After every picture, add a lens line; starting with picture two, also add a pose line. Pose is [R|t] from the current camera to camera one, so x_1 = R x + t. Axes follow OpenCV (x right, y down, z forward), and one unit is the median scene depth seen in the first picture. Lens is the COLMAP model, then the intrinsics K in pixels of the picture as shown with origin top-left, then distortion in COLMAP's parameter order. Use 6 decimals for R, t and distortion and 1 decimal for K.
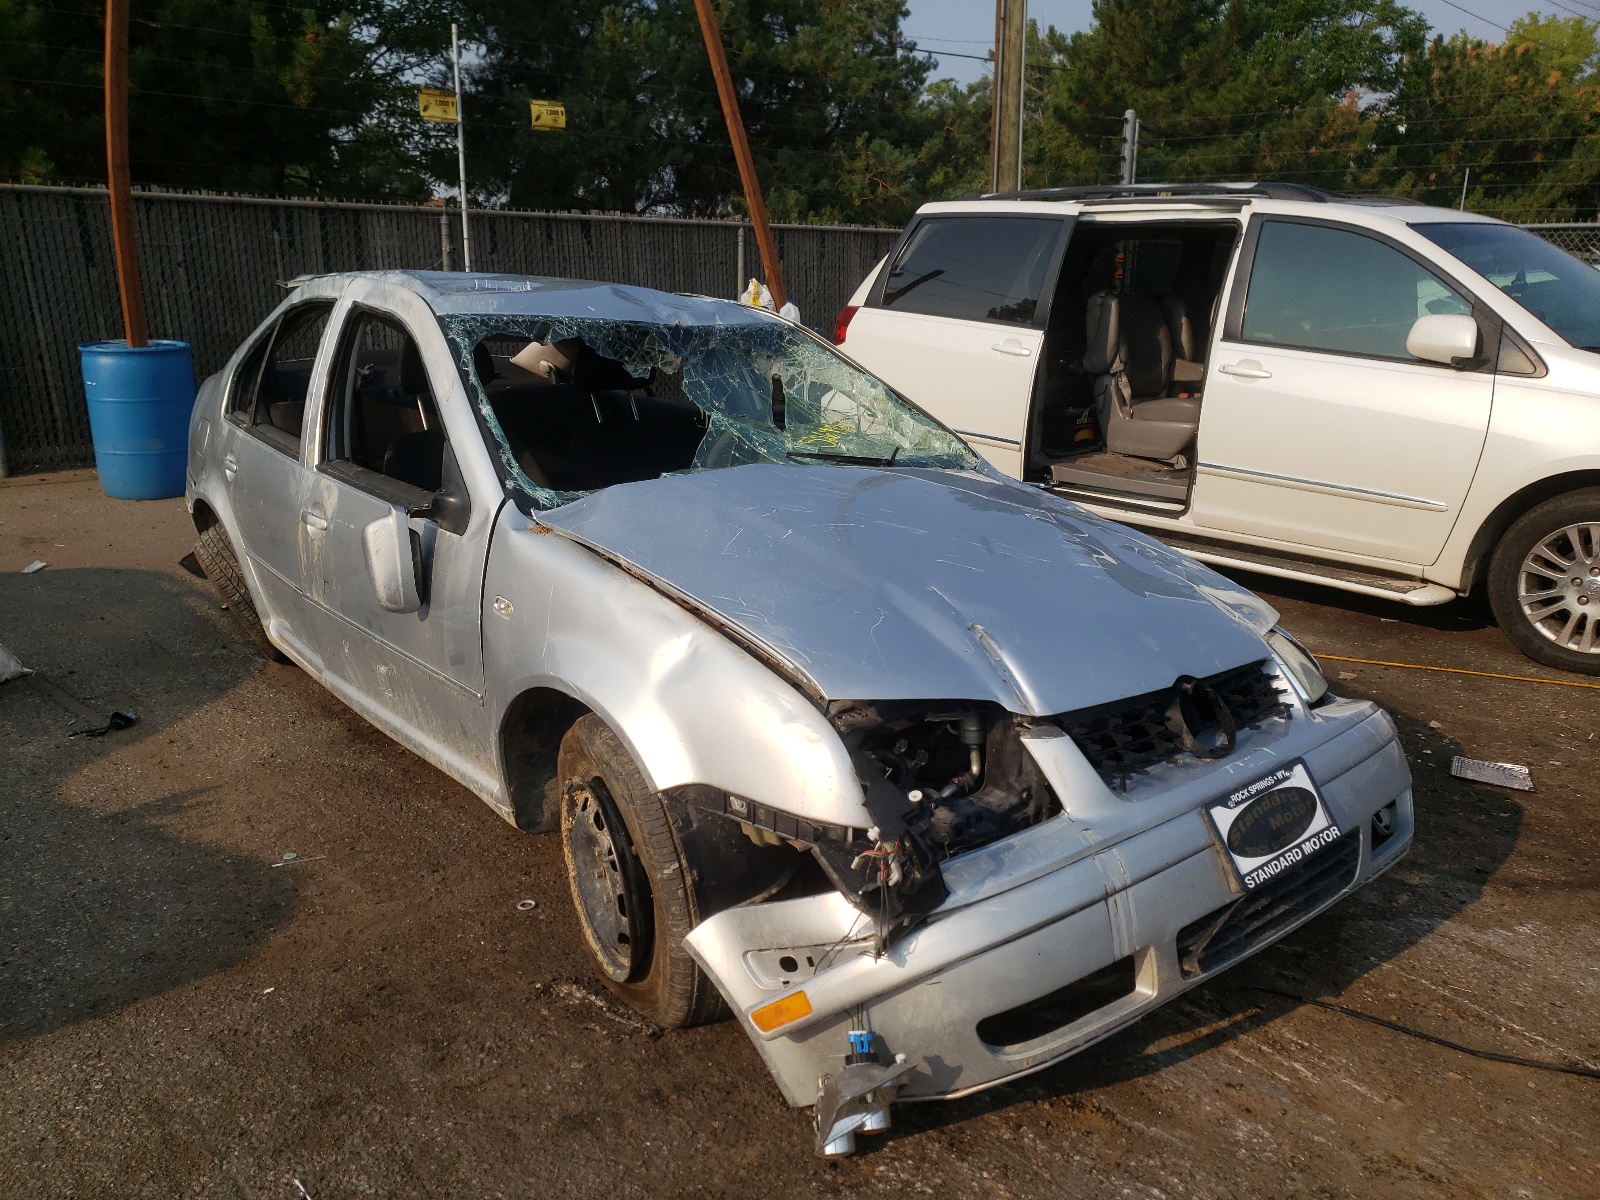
lens RADIAL K [[1212.3, 0, 705.8], [0, 1212.3, 606.6], [0, 0, 1]] dist [-0.003387, -0.002790]
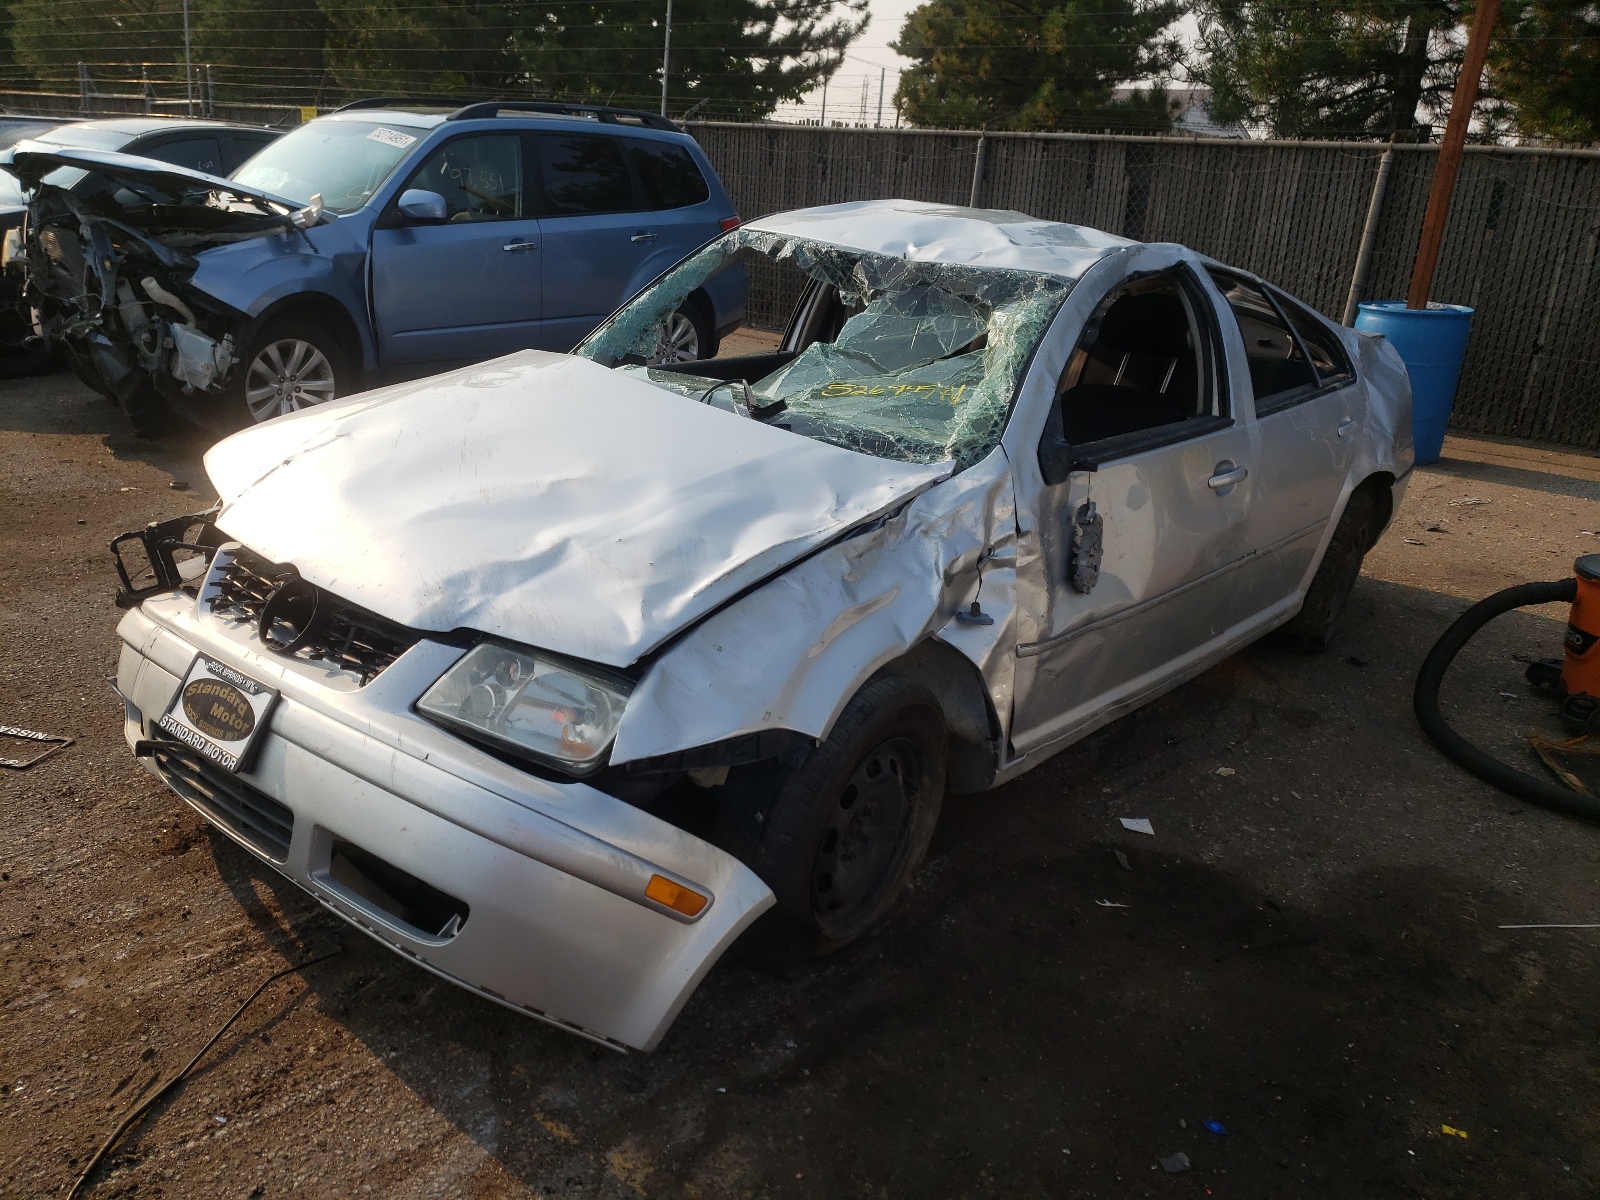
lens RADIAL K [[1201.2, 0, 800.0], [0, 1201.2, 600.0], [0, 0, 1]] dist [0.010198, 0.003274]
pose [[0.221860, 0.321493, -0.920554, 0.812475], [-0.310711, 0.918178, 0.245779, -0.169692], [0.924249, 0.231497, 0.303598, 0.615612]]
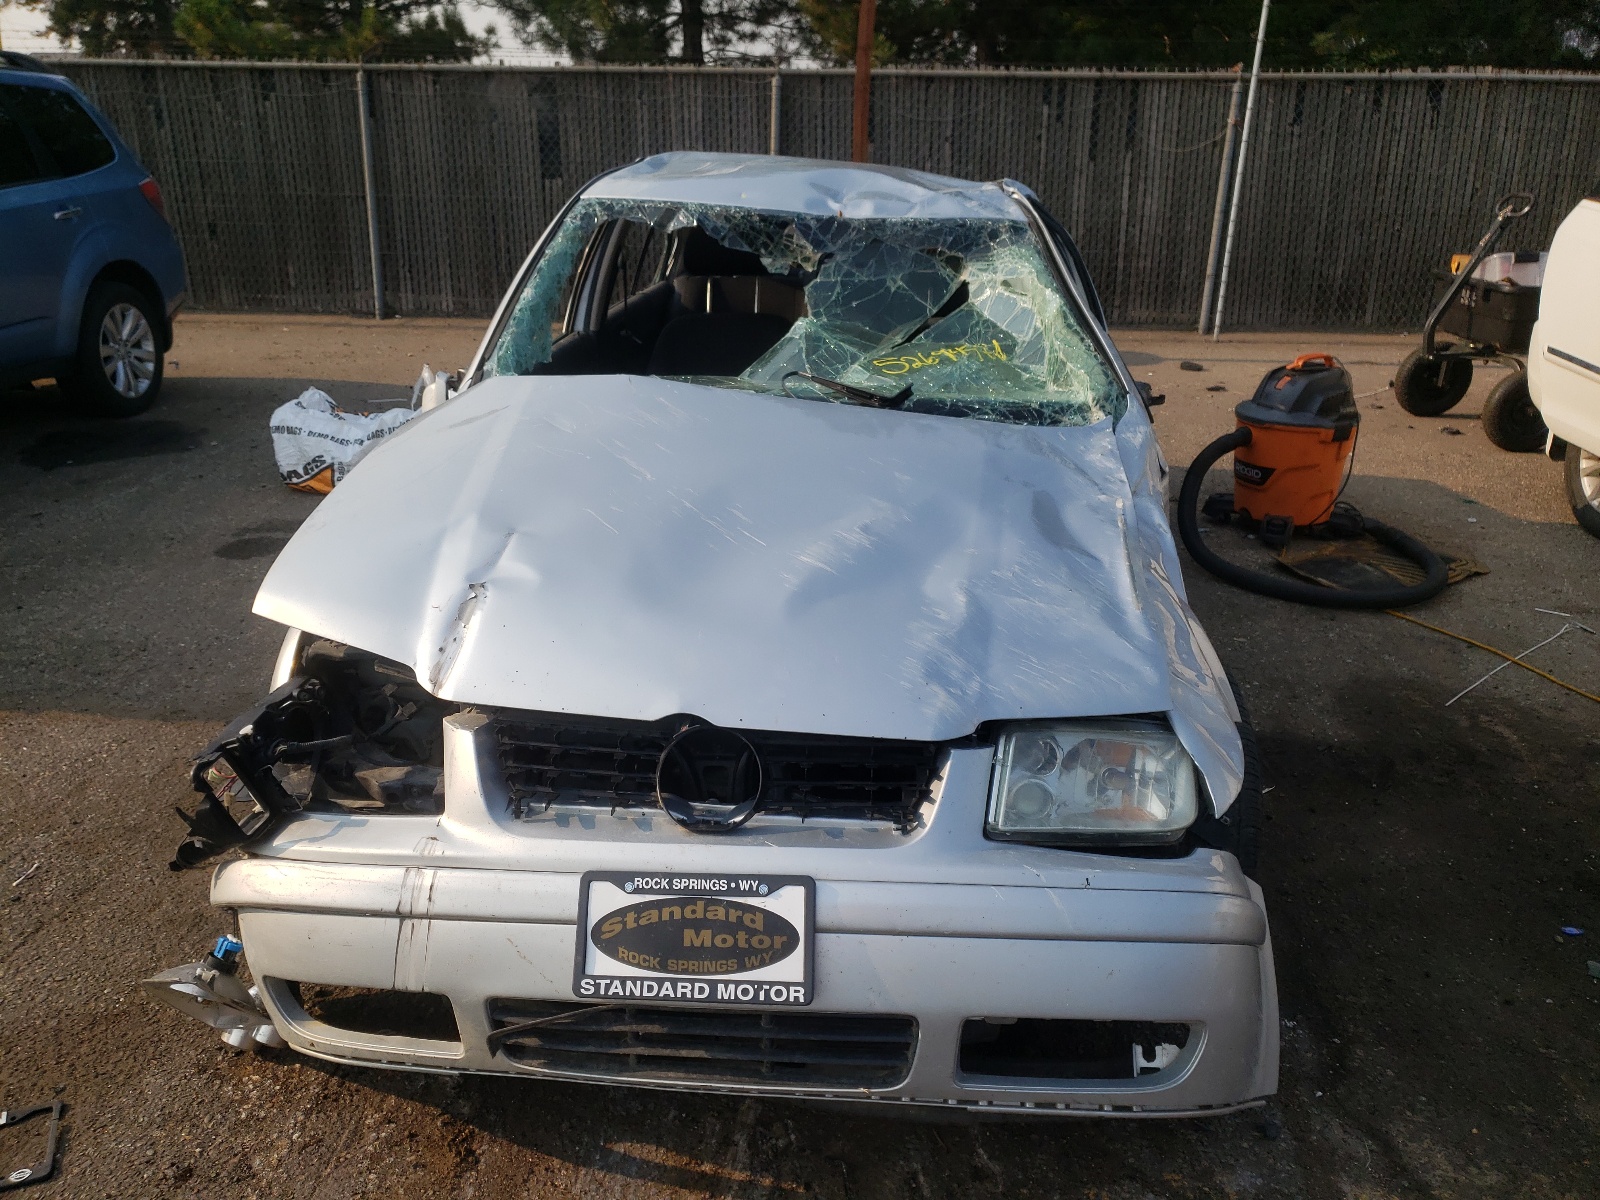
lens RADIAL K [[1207.2, 0, 774.9], [0, 1207.2, 572.0], [0, 0, 1]] dist [-0.019553, 0.052983]
pose [[0.735723, 0.227035, -0.638096, 0.503914], [-0.179575, 0.973813, 0.139434, -0.081141], [0.653043, 0.012001, 0.757226, 0.260740]]
